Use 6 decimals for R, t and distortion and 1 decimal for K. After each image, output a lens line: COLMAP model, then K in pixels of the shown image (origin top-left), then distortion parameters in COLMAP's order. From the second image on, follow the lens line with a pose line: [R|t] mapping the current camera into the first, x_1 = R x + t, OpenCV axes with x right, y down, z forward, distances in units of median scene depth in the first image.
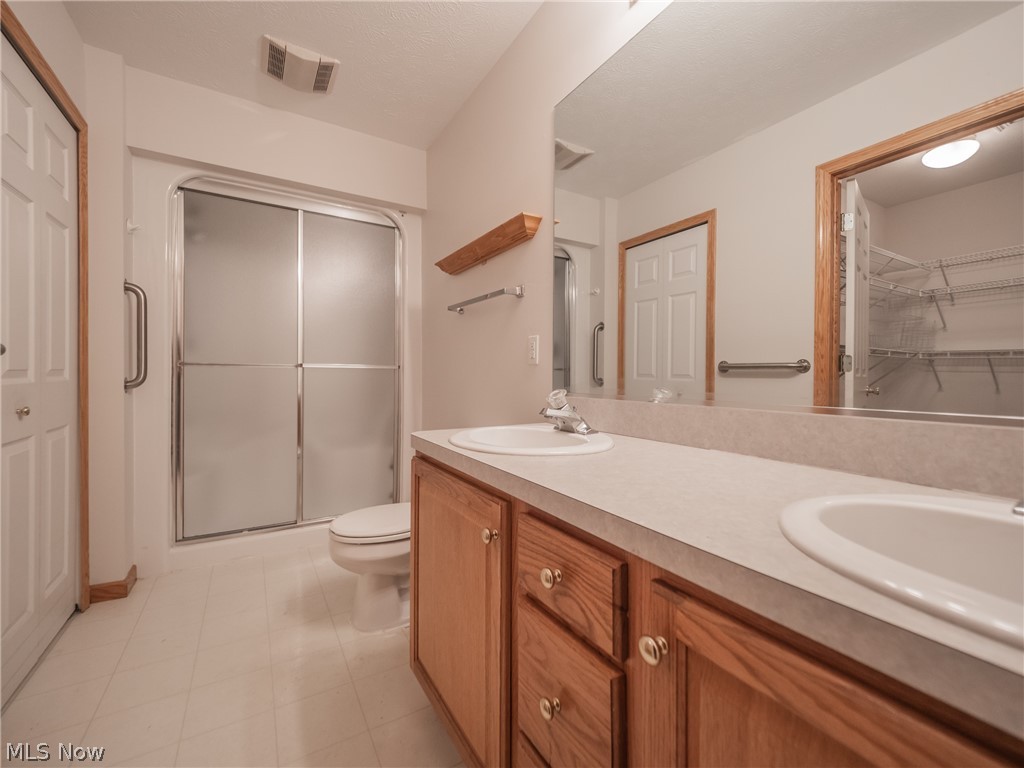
lens RADIAL K [[440.7, 0, 513.0], [0, 440.7, 381.2], [0, 0, 1]] dist [0.030671, -0.005299]
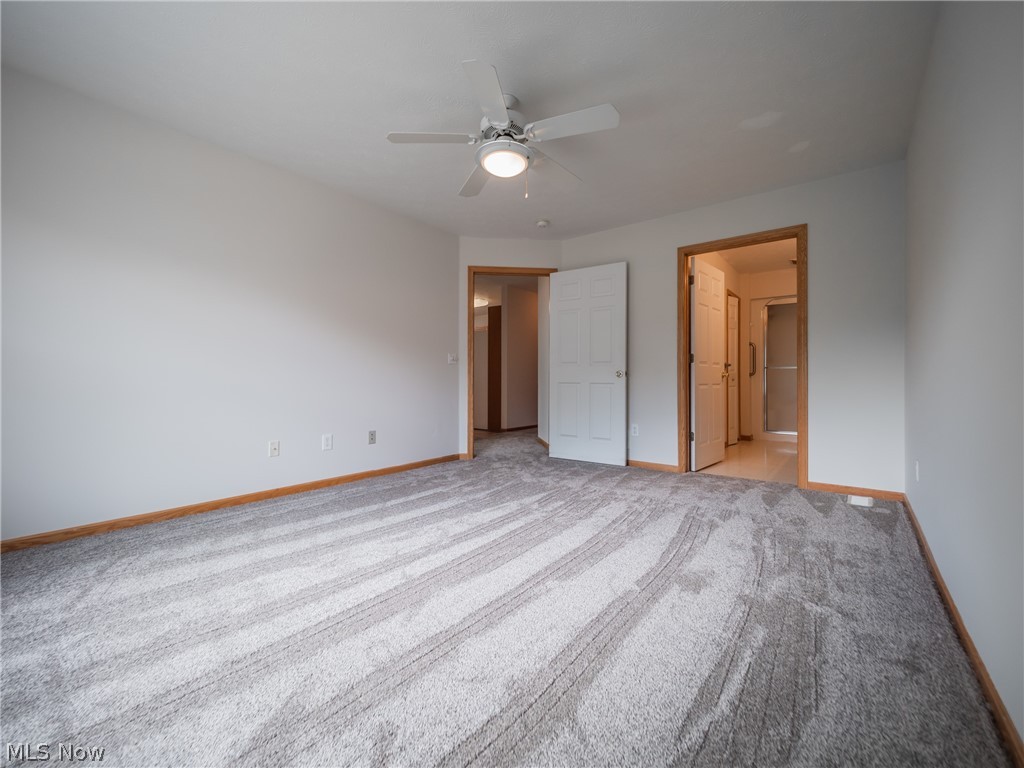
lens RADIAL K [[440.7, 0, 512.6], [0, 440.7, 380.1], [0, 0, 1]] dist [0.030671, -0.005299]
pose [[0.395816, -0.004876, -0.918317, 1.366087], [0.003256, 0.999987, -0.003906, 0.053173], [0.918324, -0.001443, 0.395827, -1.791001]]
